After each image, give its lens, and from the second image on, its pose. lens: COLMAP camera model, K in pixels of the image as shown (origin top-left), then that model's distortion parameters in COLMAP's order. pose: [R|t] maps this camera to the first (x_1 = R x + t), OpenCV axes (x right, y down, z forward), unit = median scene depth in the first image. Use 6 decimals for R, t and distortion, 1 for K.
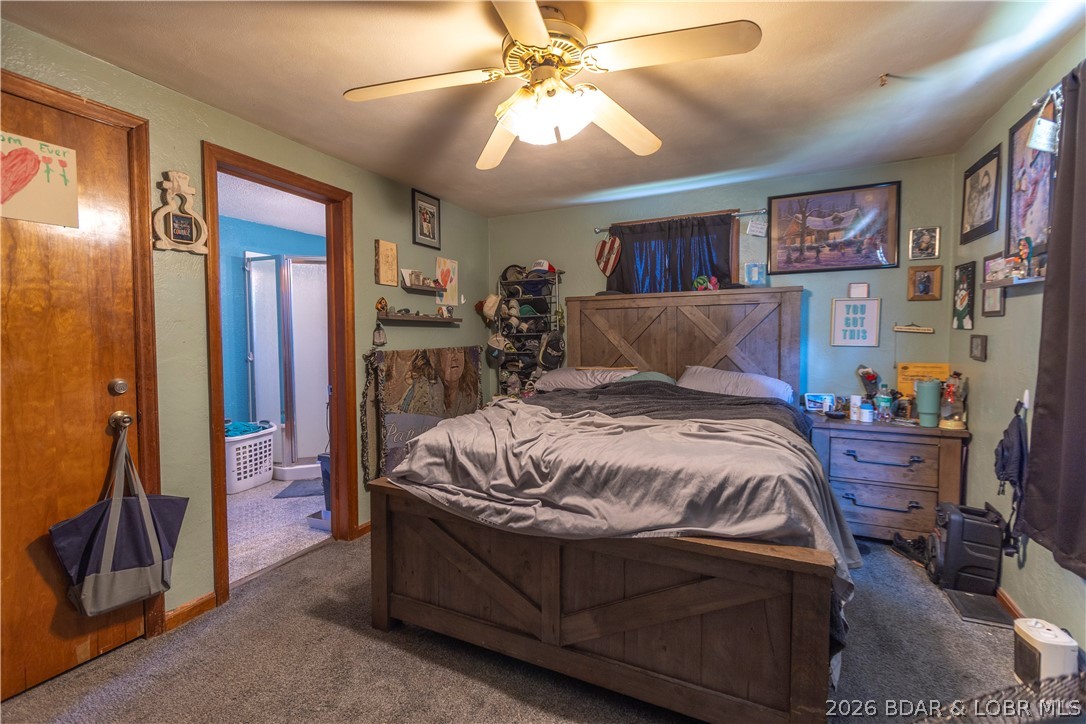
lens RADIAL K [[481.2, 0, 543.0], [0, 481.2, 362.0], [0, 0, 1]] dist [0.020116, -0.007698]
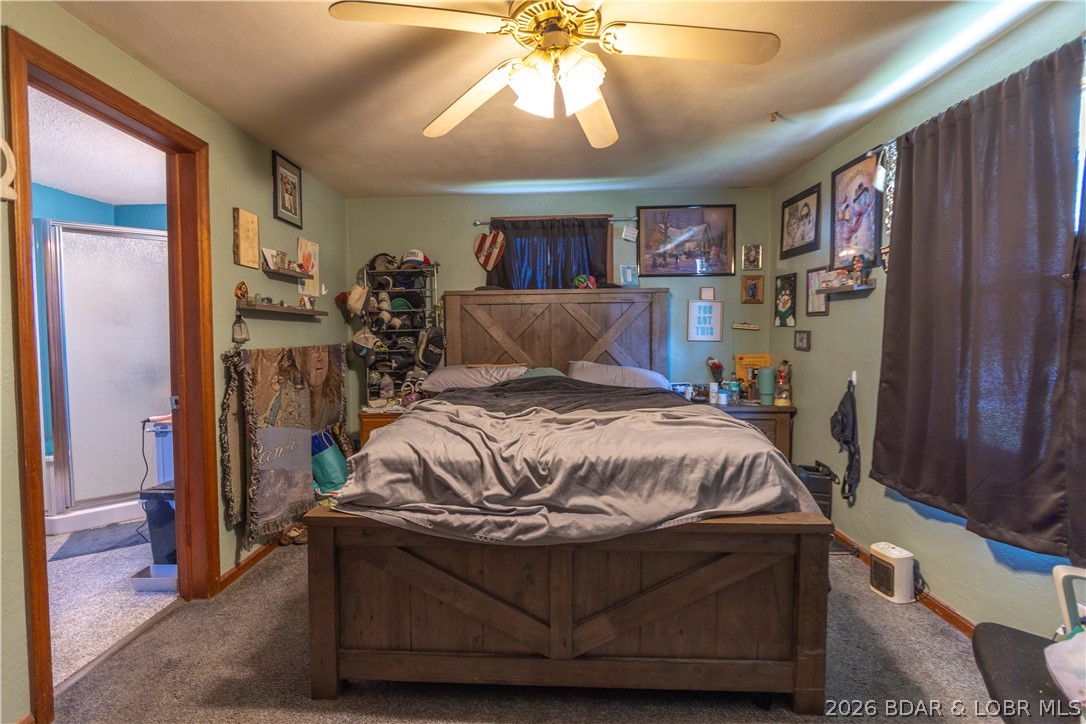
lens RADIAL K [[483.2, 0, 531.5], [0, 483.2, 359.8], [0, 0, 1]] dist [-0.003124, -0.000268]
pose [[0.920082, -0.020268, 0.391200, -0.227255], [0.023389, 0.999721, -0.003214, 0.007838], [-0.391026, 0.012107, 0.920300, 0.098730]]
